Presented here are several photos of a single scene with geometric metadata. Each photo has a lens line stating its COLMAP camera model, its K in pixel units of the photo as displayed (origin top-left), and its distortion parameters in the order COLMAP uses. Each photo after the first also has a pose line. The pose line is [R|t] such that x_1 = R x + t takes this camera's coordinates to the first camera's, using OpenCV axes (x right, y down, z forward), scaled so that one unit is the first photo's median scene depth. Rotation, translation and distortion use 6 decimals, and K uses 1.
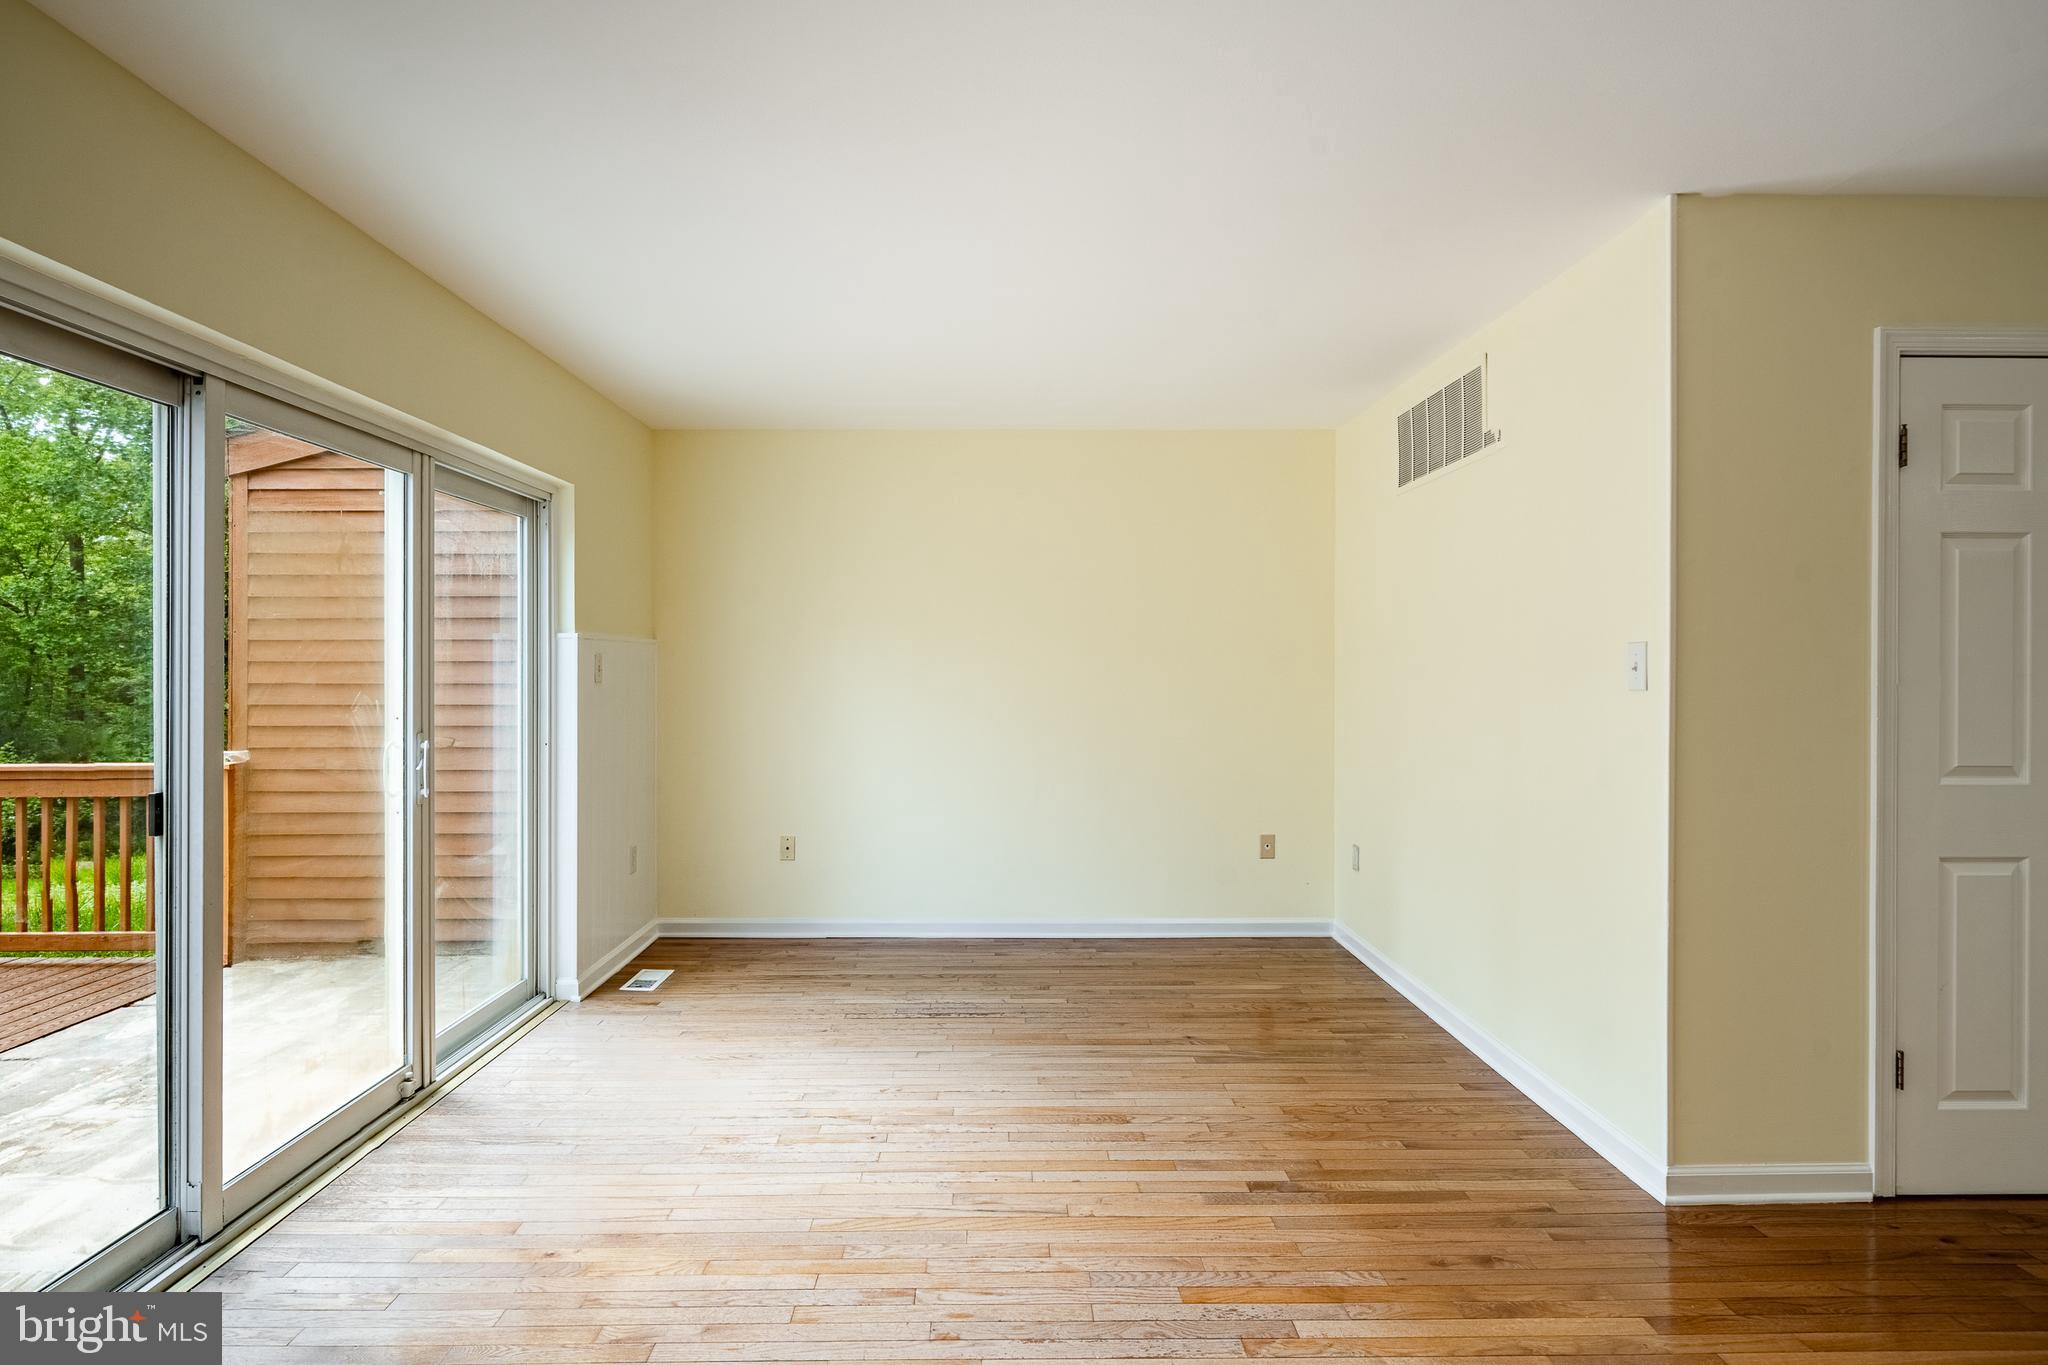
lens RADIAL K [[1061.1, 0, 1003.8], [0, 1061.1, 679.2], [0, 0, 1]] dist [0.000371, -0.000337]
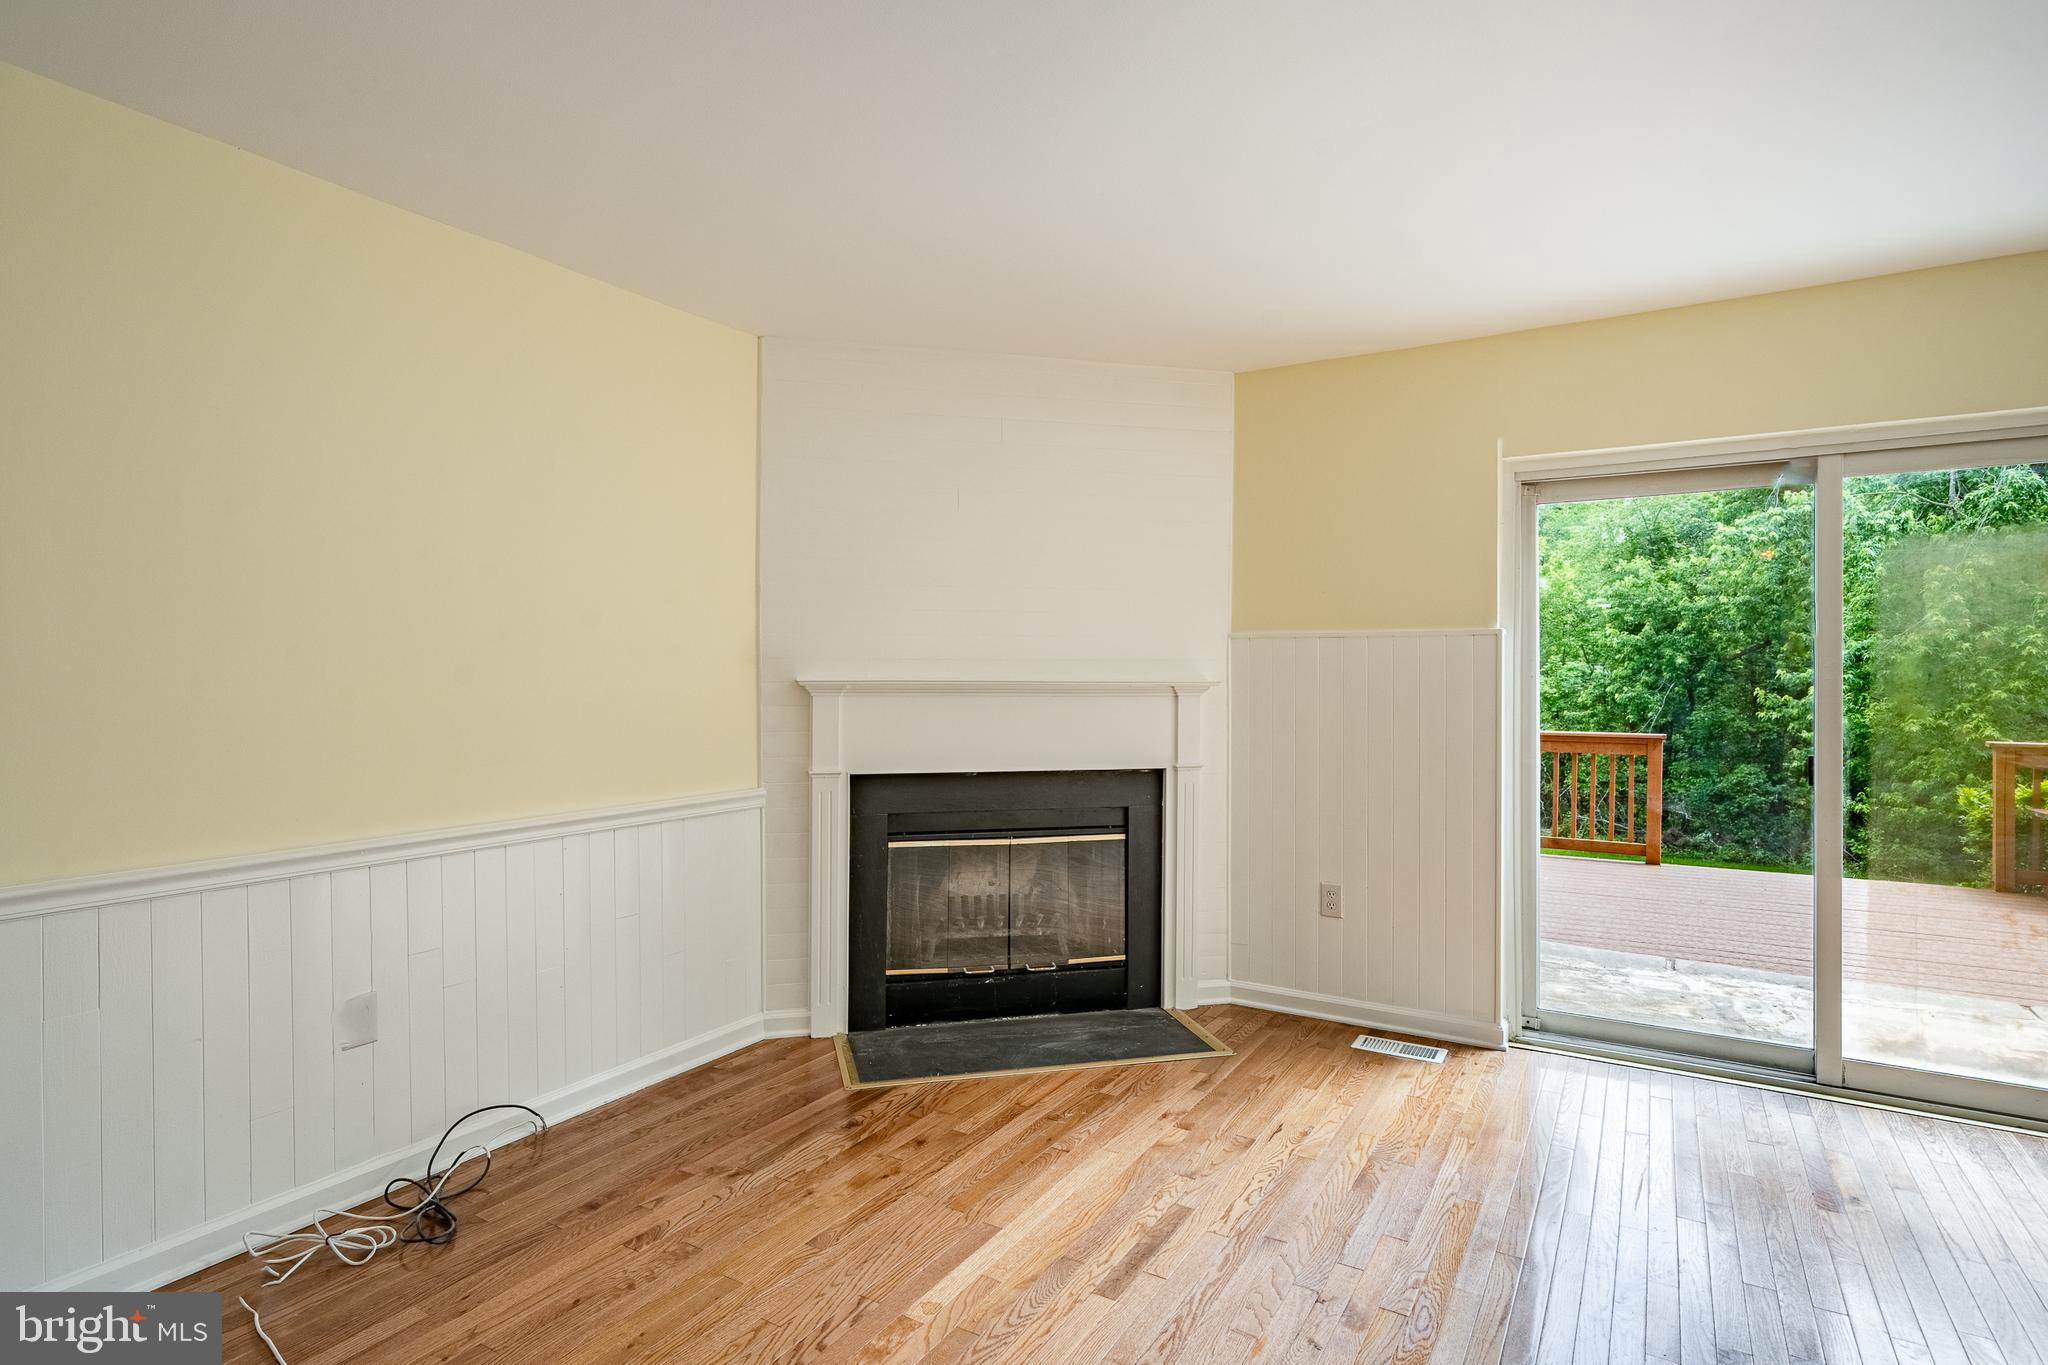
lens RADIAL K [[1061.1, 0, 1003.8], [0, 1061.1, 679.2], [0, 0, 1]] dist [0.000371, -0.000337]
pose [[-0.535053, 0.006320, -0.844795, 0.895581], [-0.004319, 0.999938, 0.010217, -0.003213], [0.844807, 0.009115, -0.534993, 0.777934]]
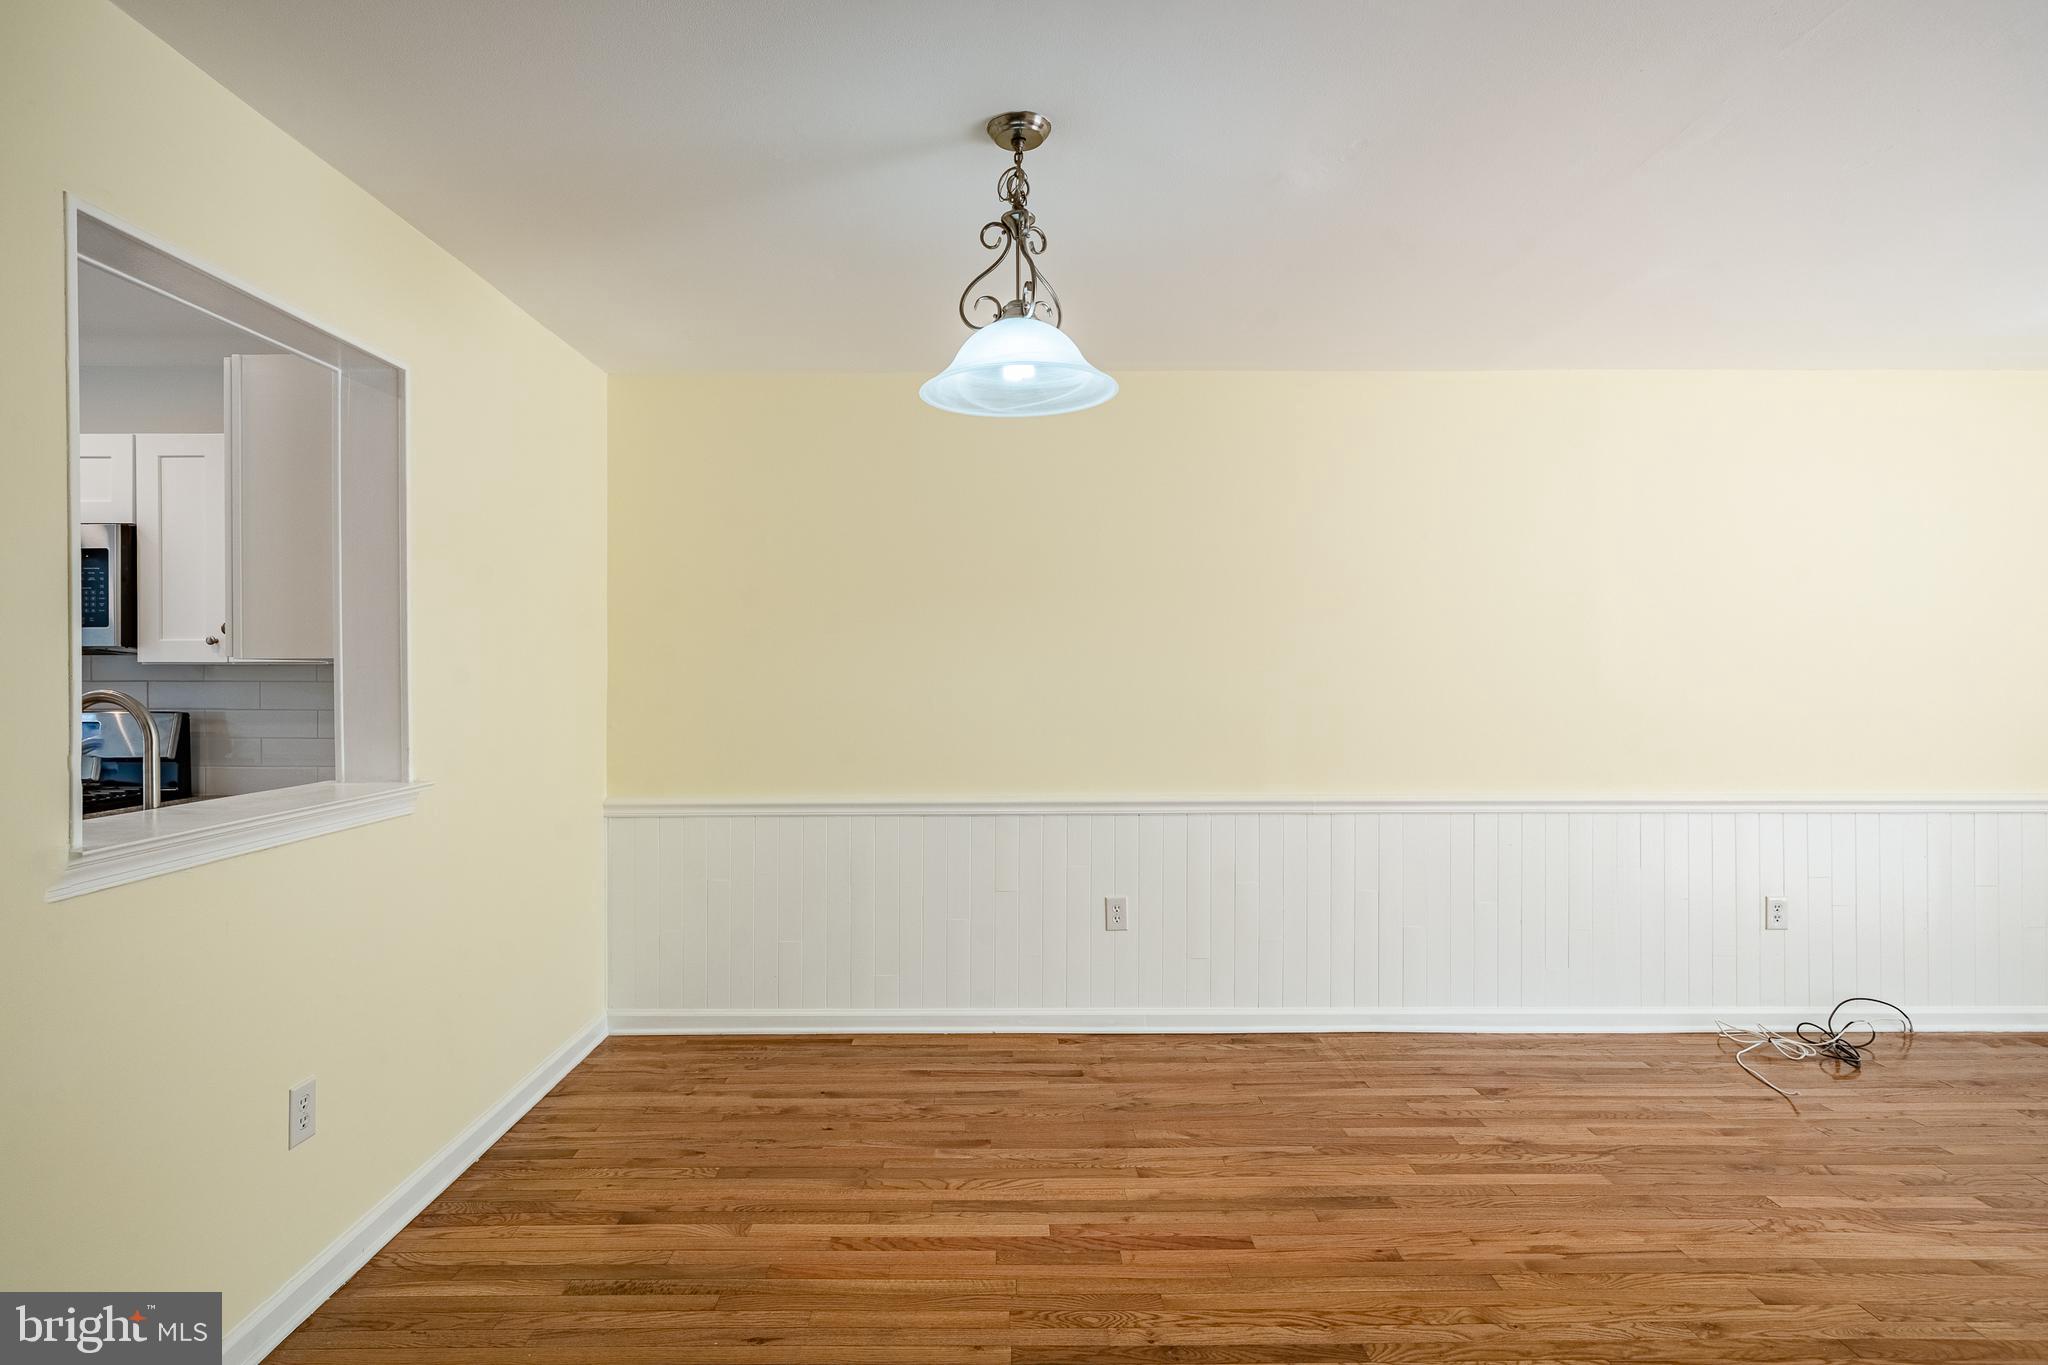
lens RADIAL K [[1051.1, 0, 1011.7], [0, 1051.1, 676.6], [0, 0, 1]] dist [-0.000213, 0.000845]
pose [[-0.999999, 0.000237, 0.001505, 1.493534], [0.000256, 0.999921, 0.012561, -0.031676], [-0.001502, 0.012561, -0.999920, 1.253570]]
